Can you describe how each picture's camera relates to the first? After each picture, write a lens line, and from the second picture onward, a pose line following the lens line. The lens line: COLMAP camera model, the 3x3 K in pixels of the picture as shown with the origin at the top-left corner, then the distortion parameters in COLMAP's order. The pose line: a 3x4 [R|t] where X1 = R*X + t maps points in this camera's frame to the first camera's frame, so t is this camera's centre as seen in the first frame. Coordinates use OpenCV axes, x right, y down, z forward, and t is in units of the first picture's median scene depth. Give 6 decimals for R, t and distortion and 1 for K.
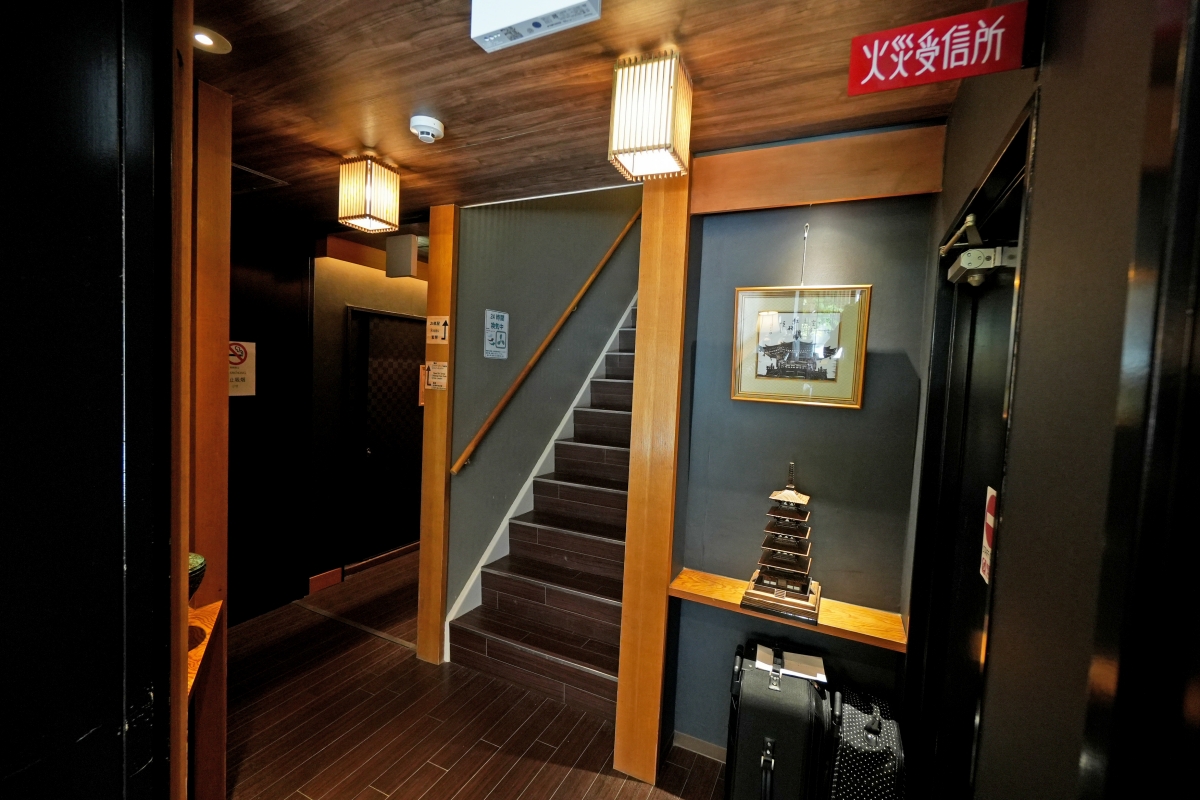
lens RADIAL K [[514.5, 0, 599.4], [0, 514.5, 403.5], [0, 0, 1]] dist [-0.004231, -0.000205]
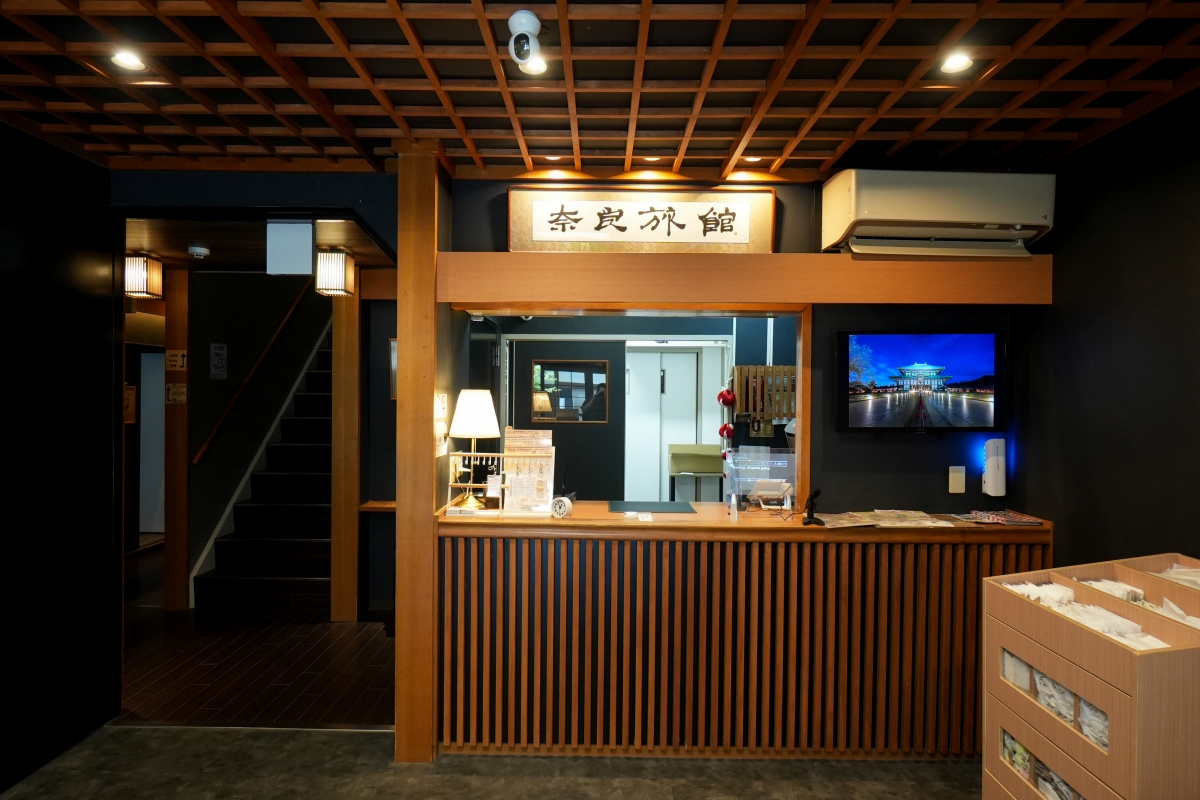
lens RADIAL K [[665.5, 0, 601.5], [0, 665.5, 405.2], [0, 0, 1]] dist [0.004288, 0.000562]
pose [[0.898784, -0.043218, 0.436256, -0.071982], [0.054295, 0.998441, -0.012949, 0.056839], [-0.435016, 0.035325, 0.899730, -1.015037]]
